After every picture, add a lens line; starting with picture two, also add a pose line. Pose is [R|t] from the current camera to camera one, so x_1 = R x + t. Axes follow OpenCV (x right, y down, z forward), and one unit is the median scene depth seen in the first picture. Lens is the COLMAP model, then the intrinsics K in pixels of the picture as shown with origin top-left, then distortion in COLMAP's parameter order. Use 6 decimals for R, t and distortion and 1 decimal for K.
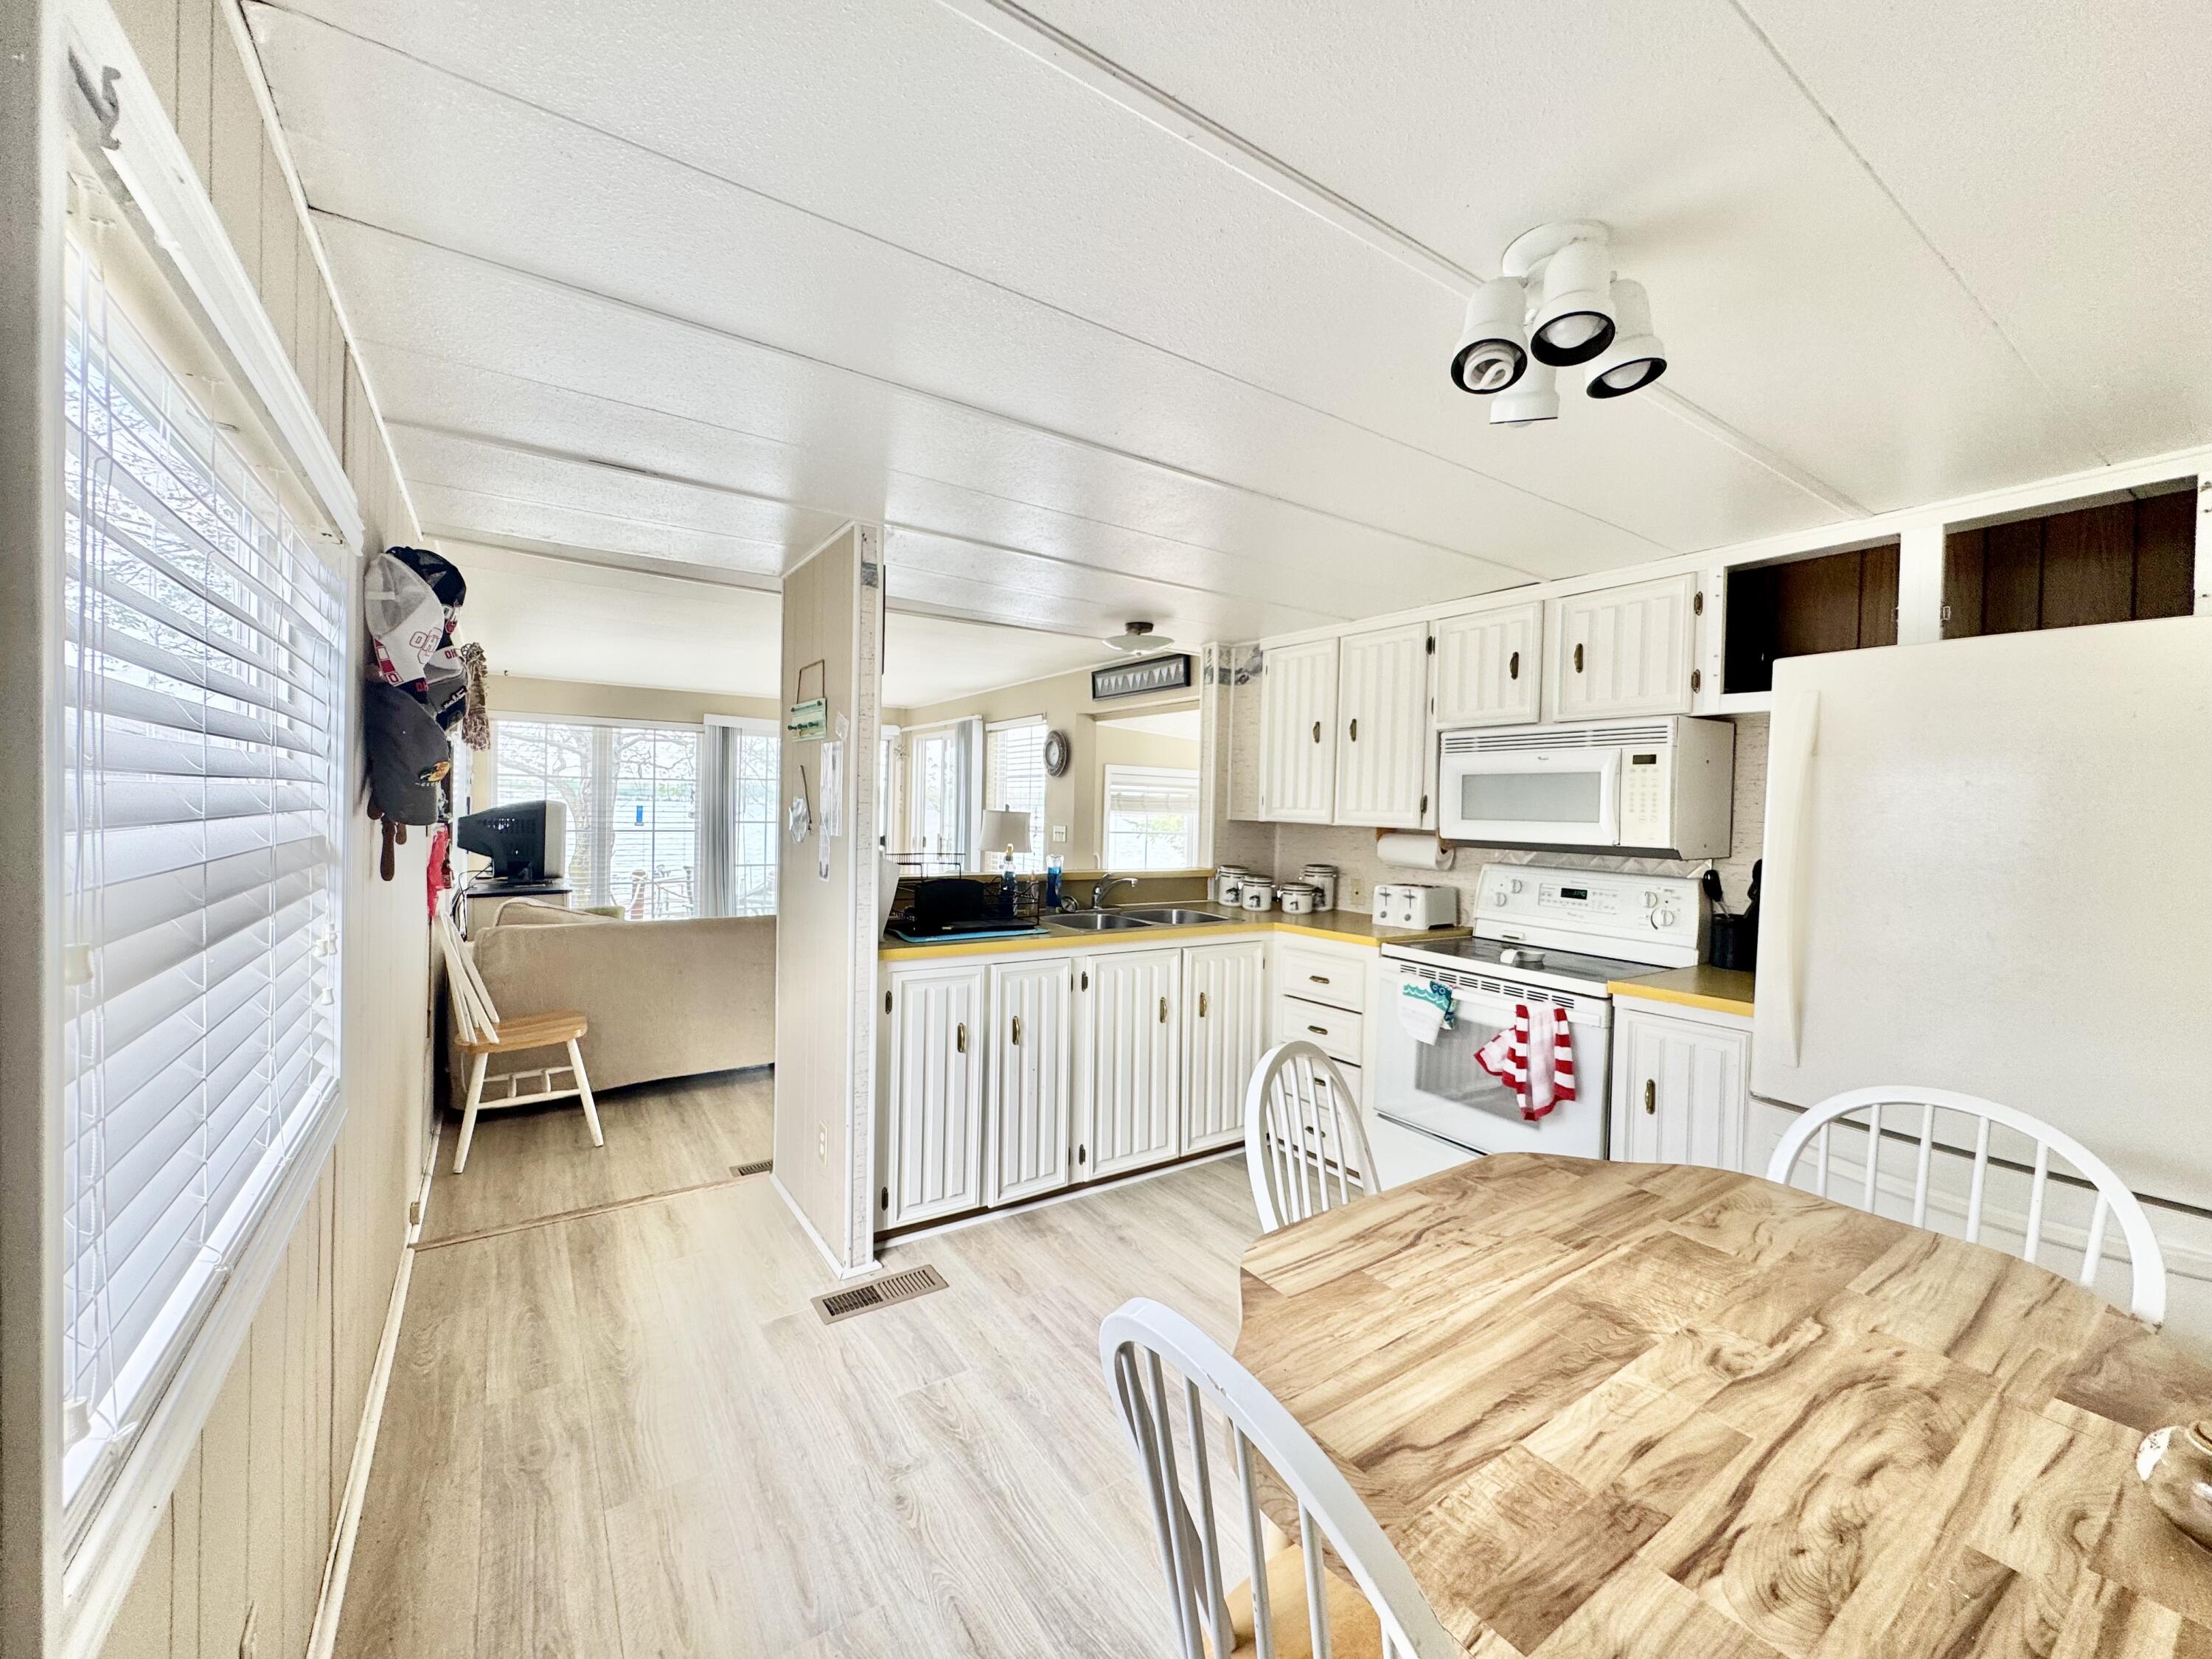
lens RADIAL K [[882.2, 0, 1106.8], [0, 882.2, 825.3], [0, 0, 1]] dist [-0.004569, 0.000697]
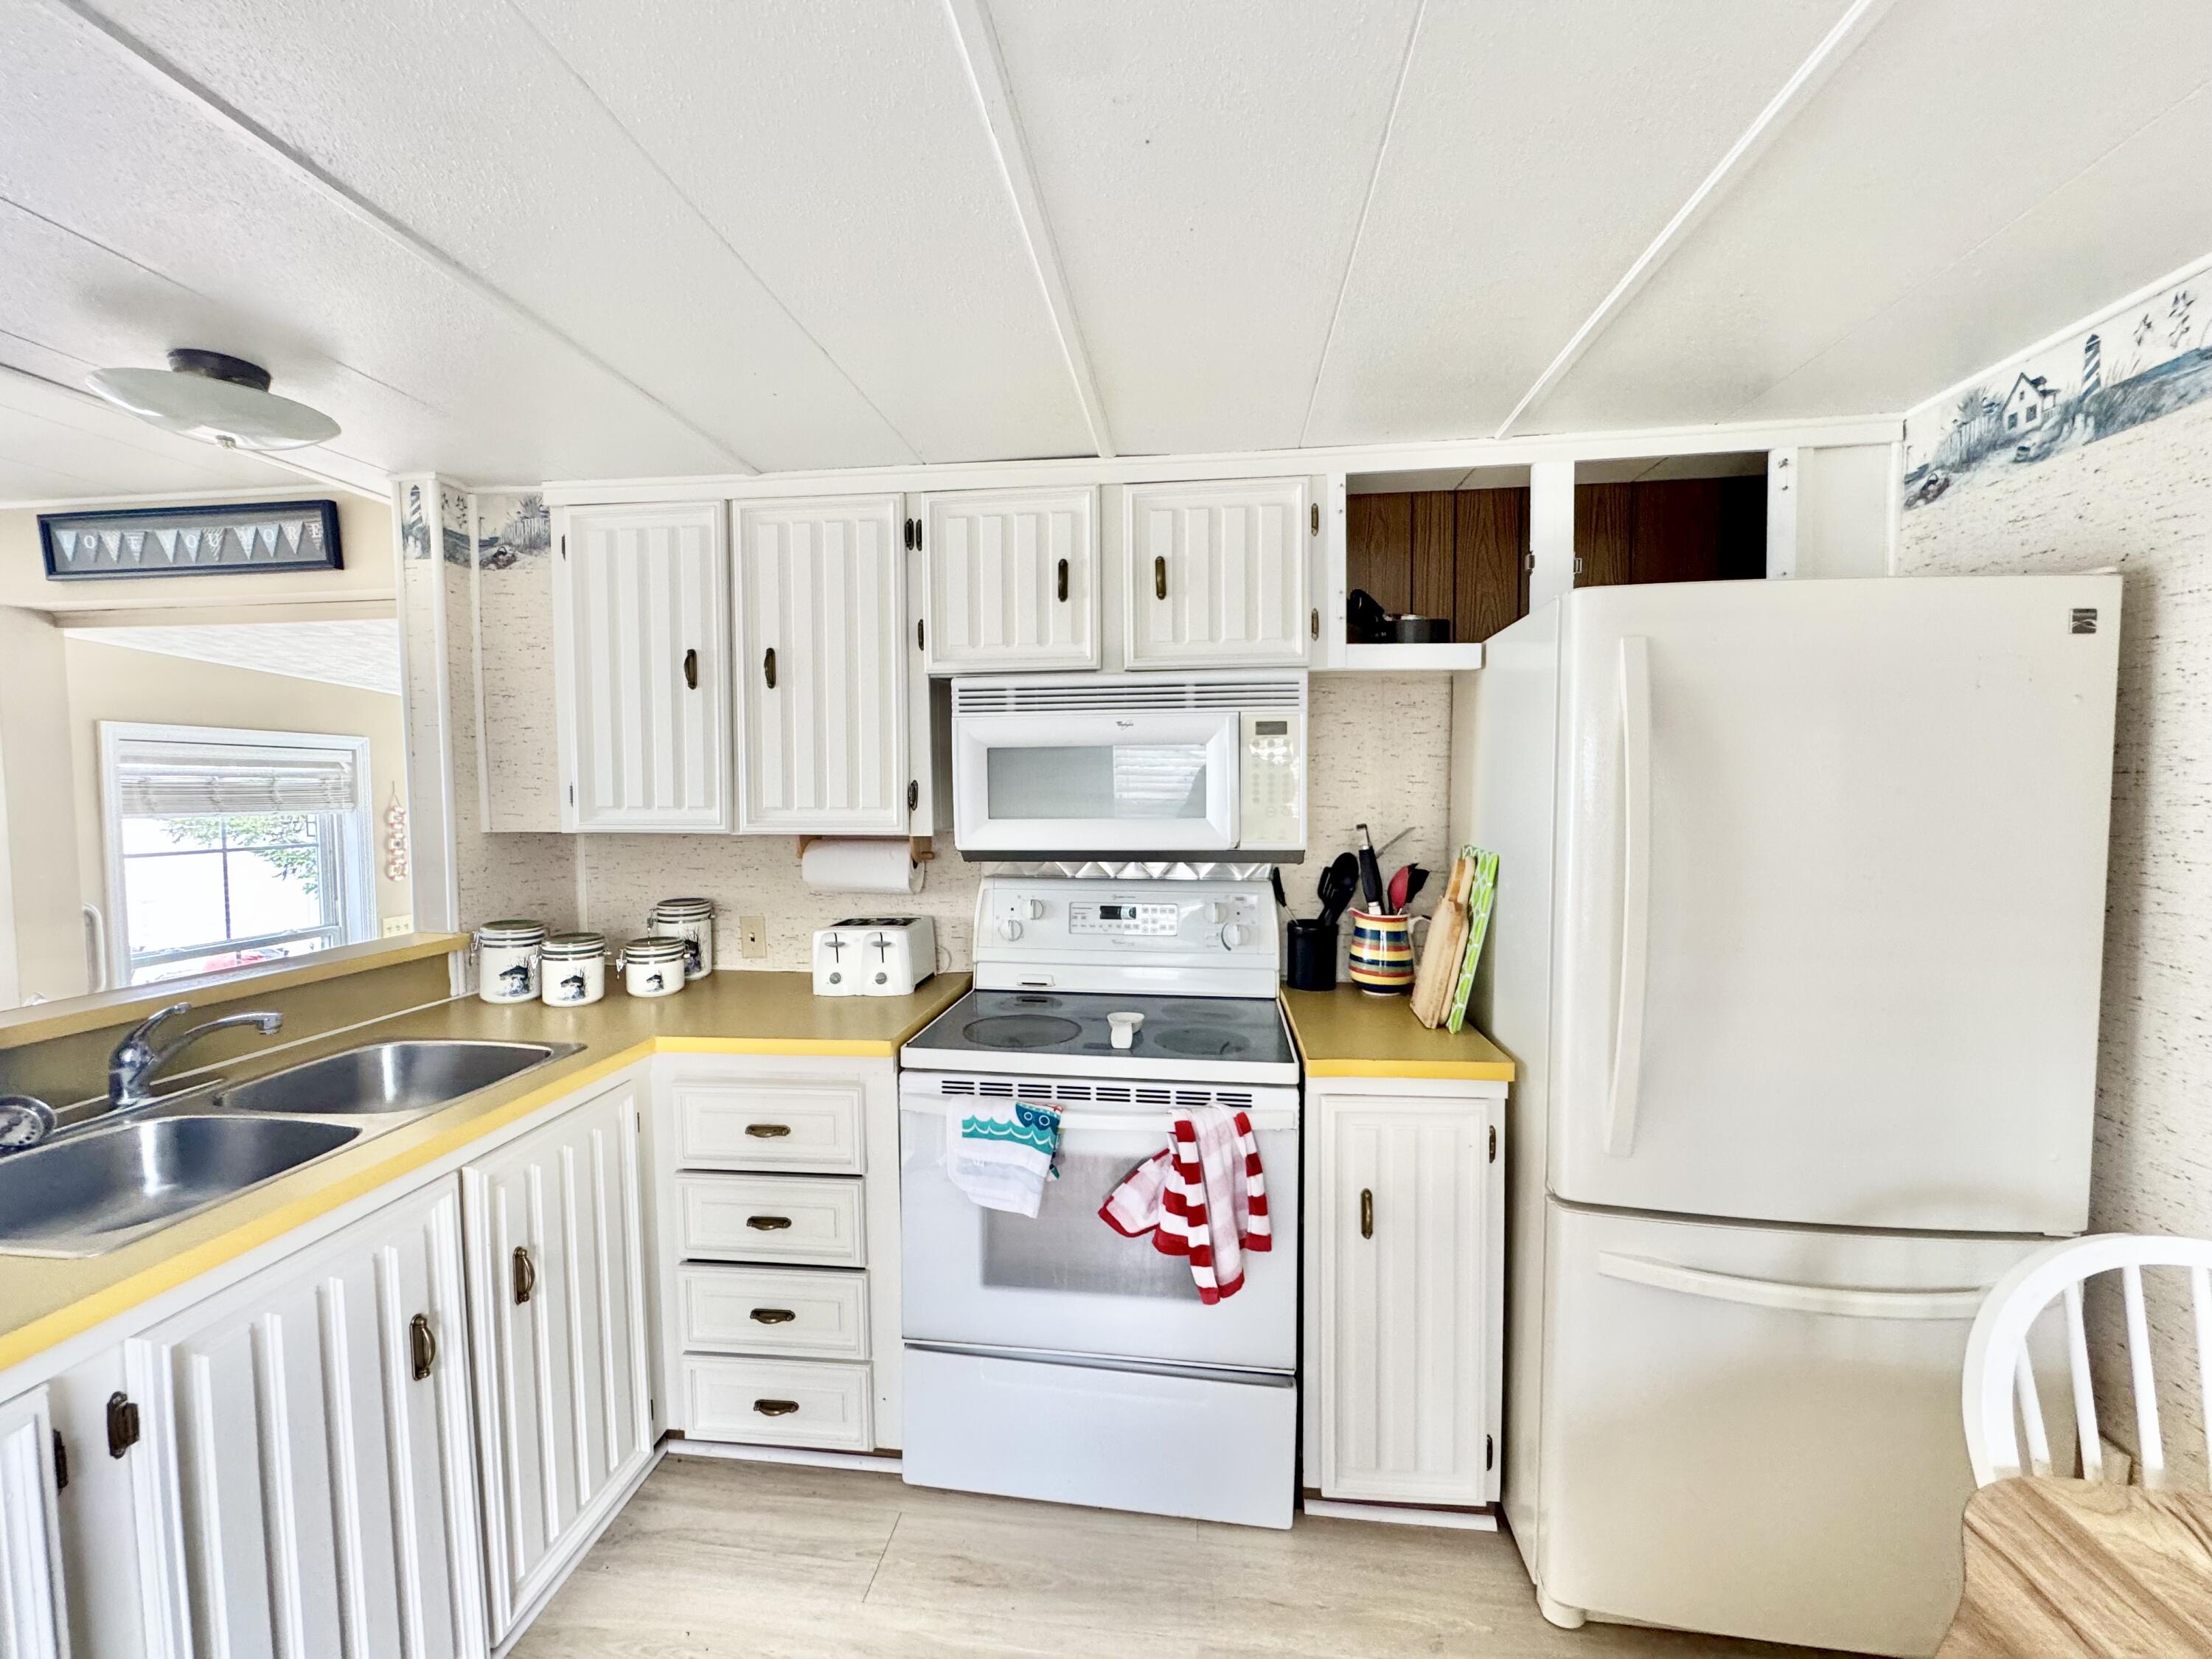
lens RADIAL K [[882.2, 0, 1105.1], [0, 882.2, 826.5], [0, 0, 1]] dist [-0.004569, 0.000697]
pose [[0.652619, -0.064025, 0.754977, -0.016865], [0.037262, 0.997930, 0.052418, -0.029193], [-0.756770, -0.006076, 0.653653, 0.490358]]
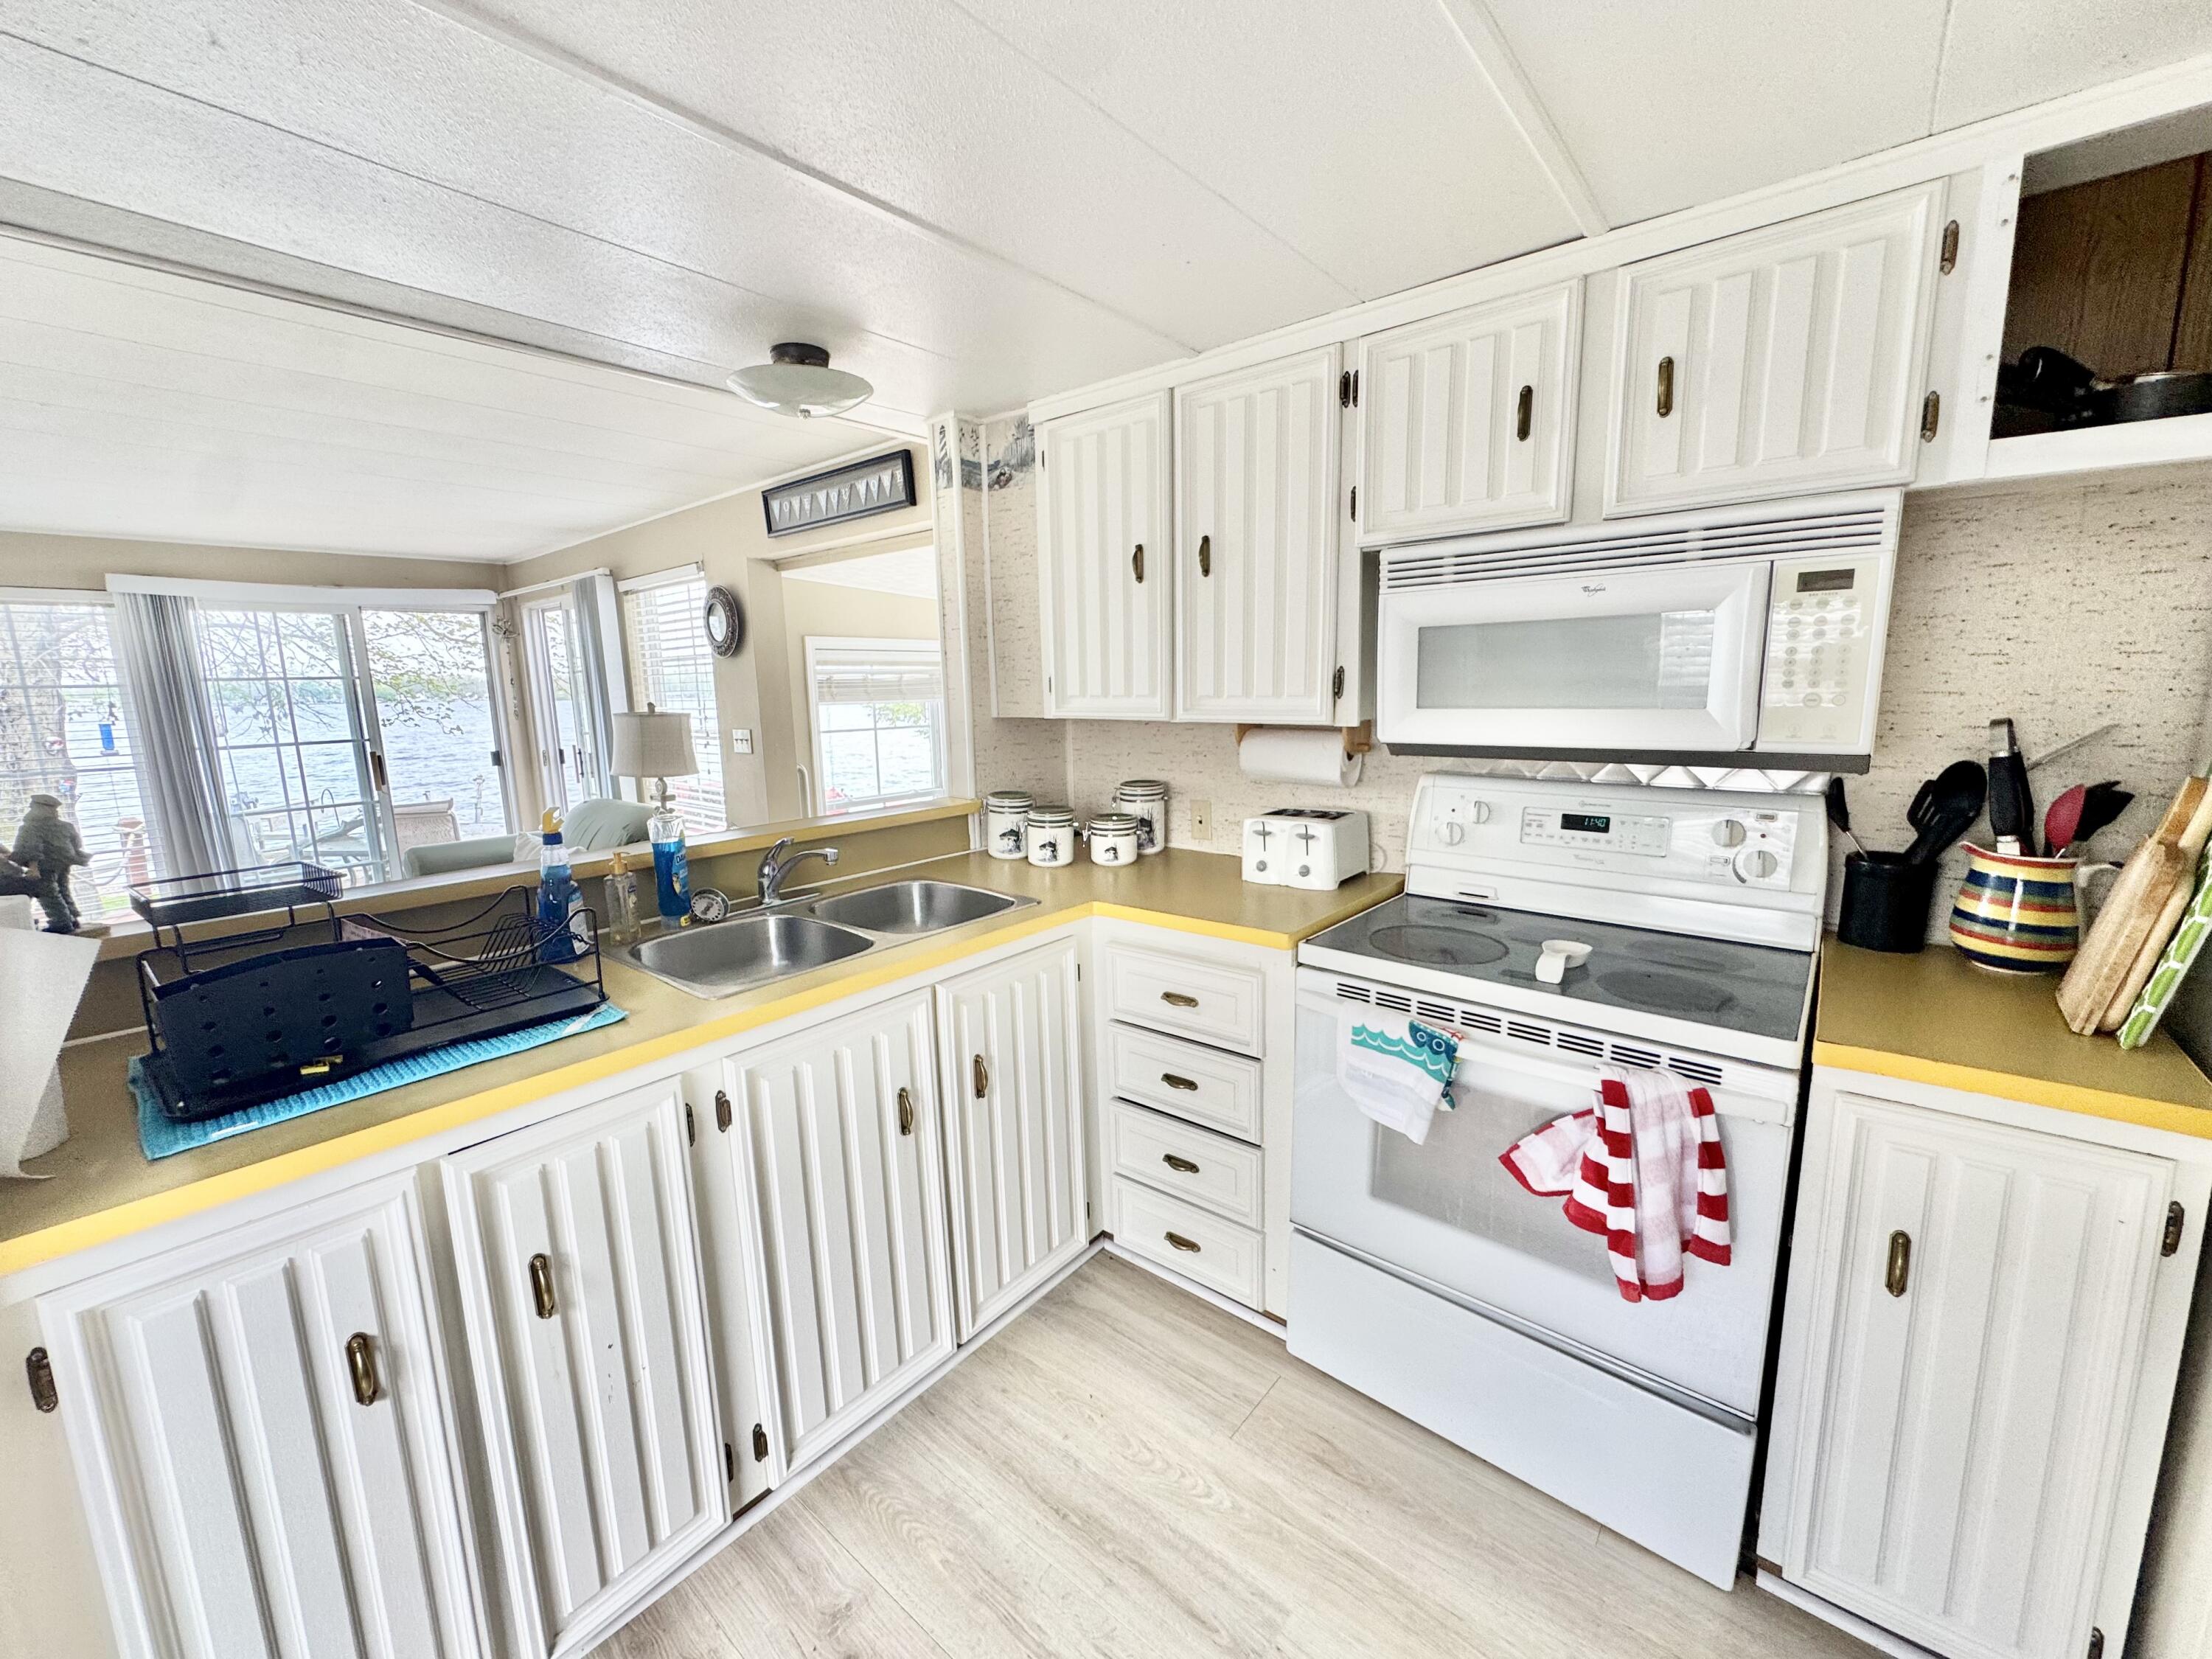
lens RADIAL K [[882.2, 0, 1104.0], [0, 882.2, 826.5], [0, 0, 1]] dist [-0.004569, 0.000697]
pose [[0.959777, -0.090156, 0.265893, 0.050760], [0.051043, 0.987289, 0.150513, -0.025206], [-0.276083, -0.130887, 0.952180, 0.475035]]
